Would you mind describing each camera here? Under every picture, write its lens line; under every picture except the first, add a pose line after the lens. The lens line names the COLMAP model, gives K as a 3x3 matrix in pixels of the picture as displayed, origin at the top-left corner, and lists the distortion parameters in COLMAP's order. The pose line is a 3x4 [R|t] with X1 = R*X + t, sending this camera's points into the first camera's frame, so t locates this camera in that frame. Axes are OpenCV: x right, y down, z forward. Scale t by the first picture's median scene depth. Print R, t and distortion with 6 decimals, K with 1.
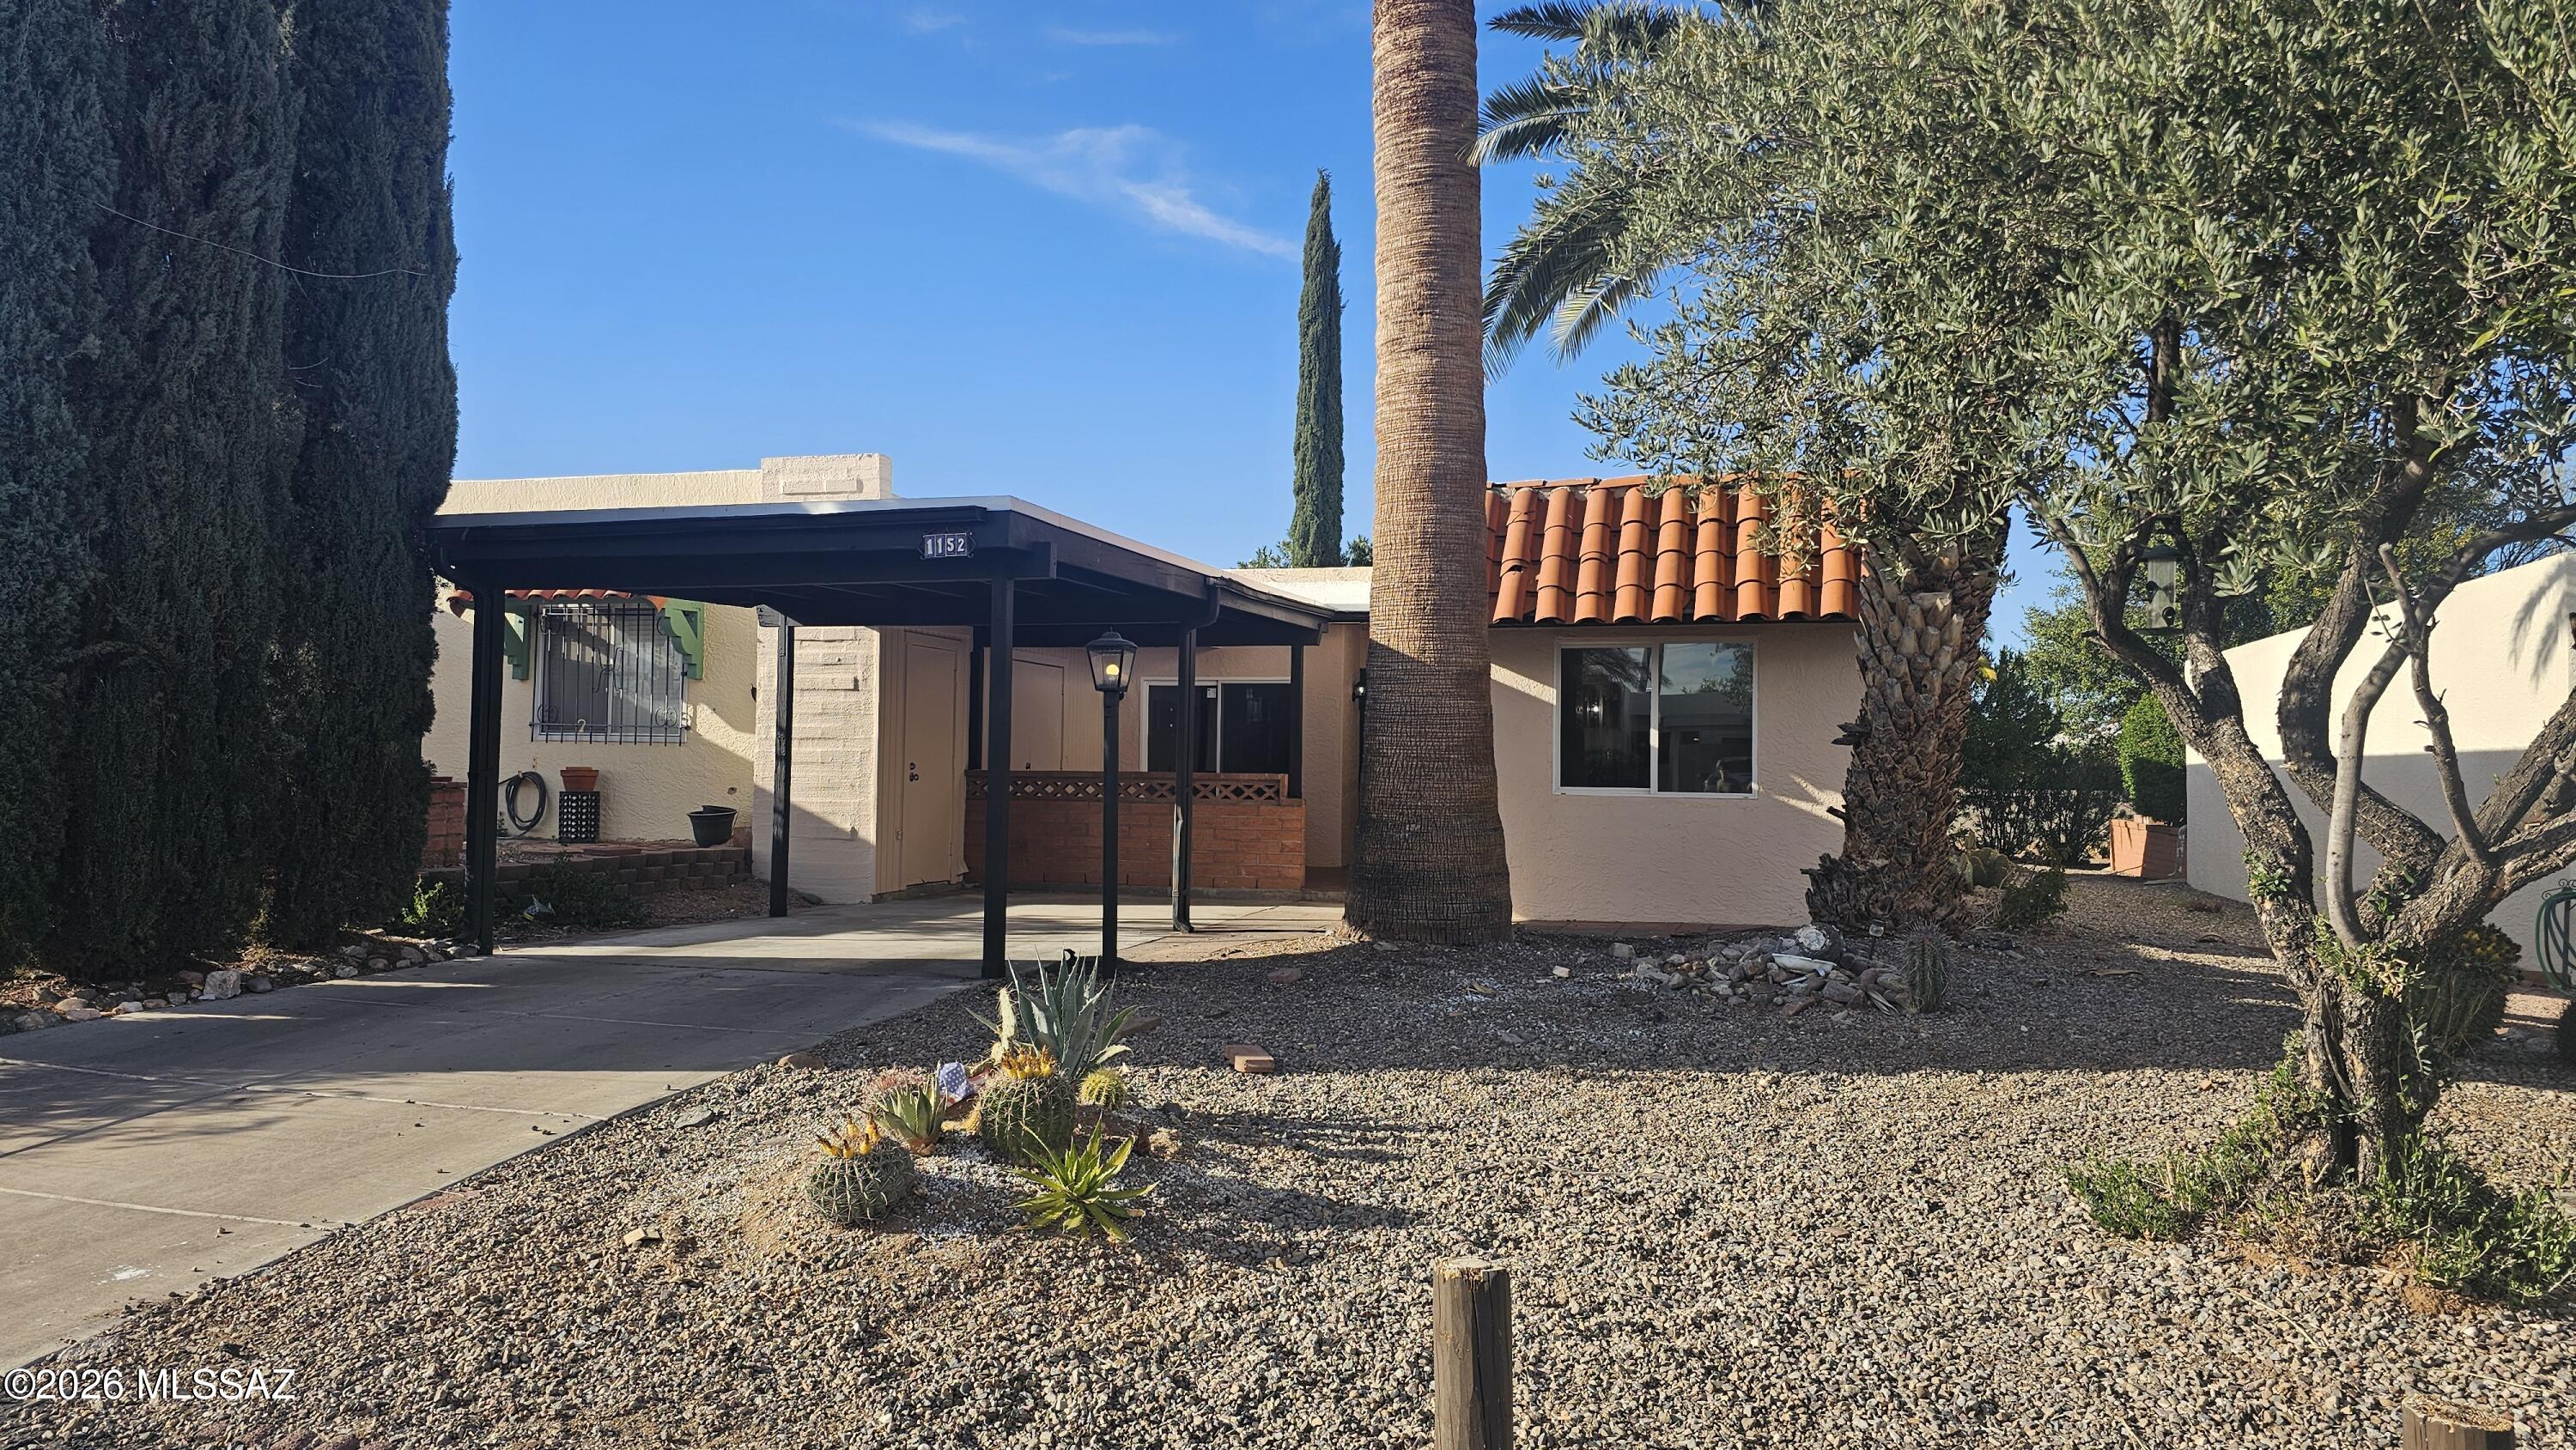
lens RADIAL K [[1753.5, 0, 1288.0], [0, 1753.5, 725.0], [0, 0, 1]] dist [0.001713, 0.000297]
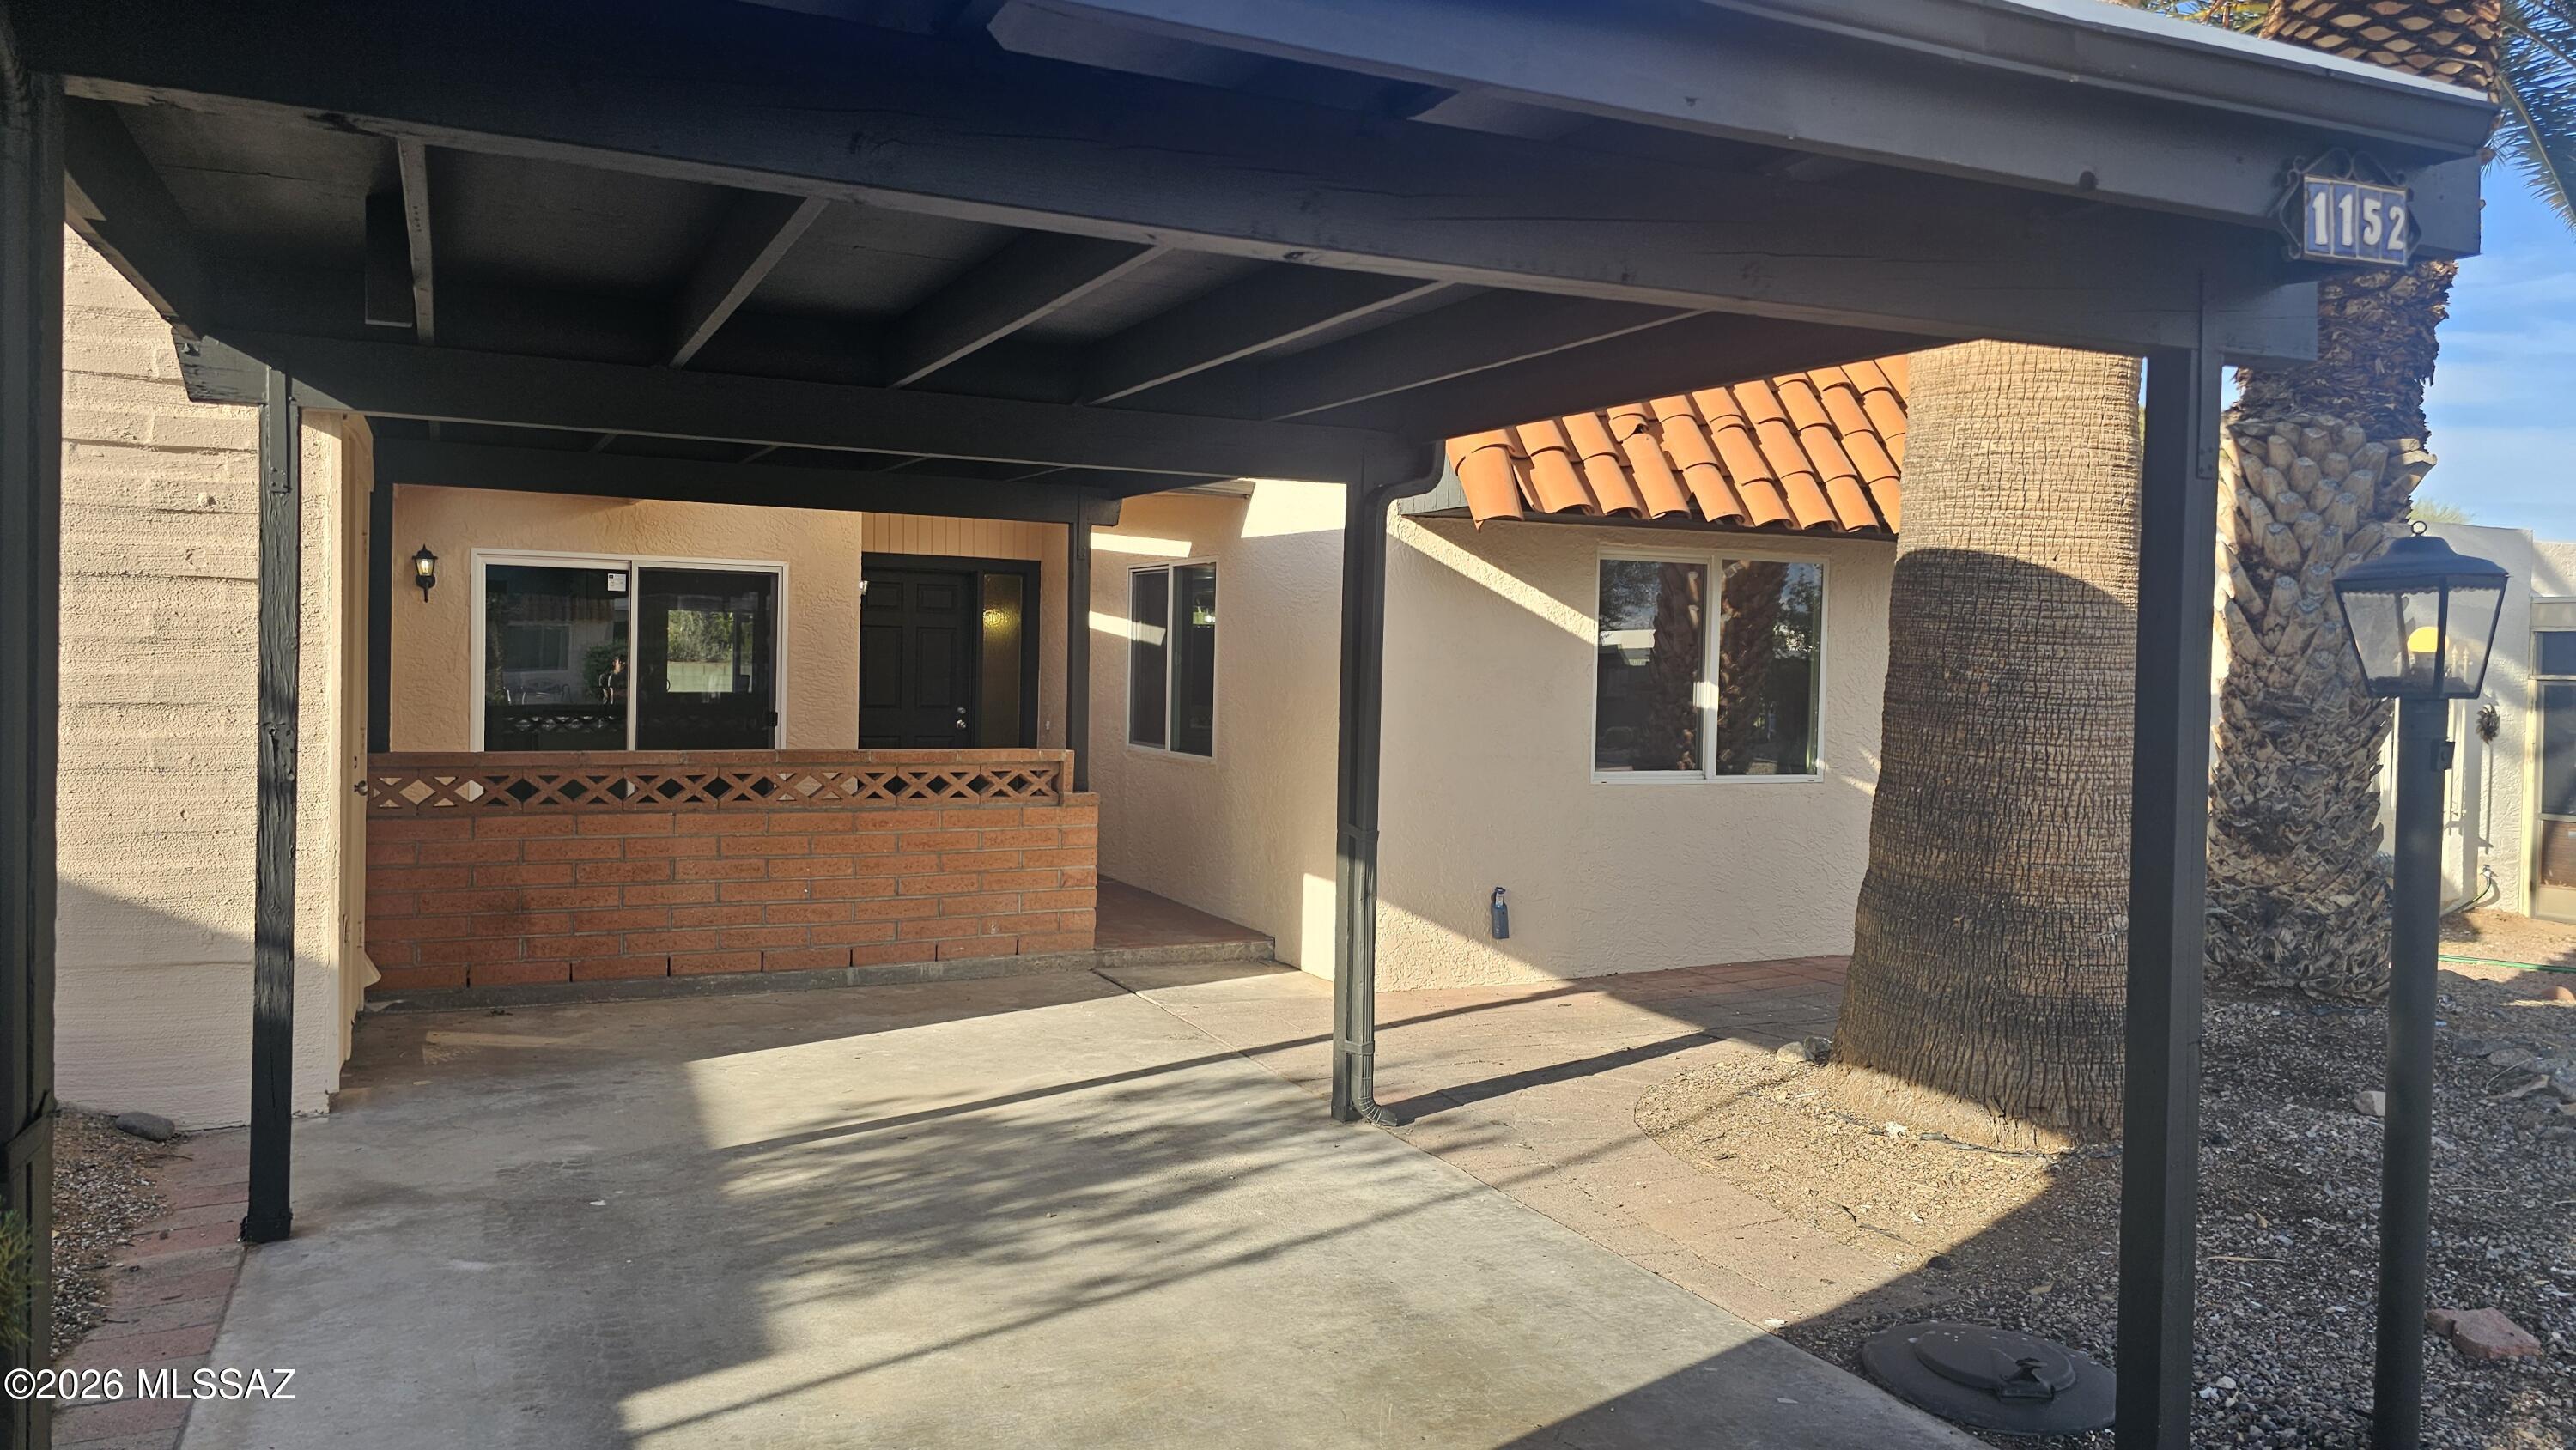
lens RADIAL K [[1753.5, 0, 1288.0], [0, 1753.5, 725.0], [0, 0, 1]] dist [0.001713, 0.000297]
pose [[0.757281, -0.021649, 0.652730, -0.345930], [-0.027457, 0.997511, 0.064939, -0.020409], [-0.652511, -0.067099, 0.754802, 0.578504]]
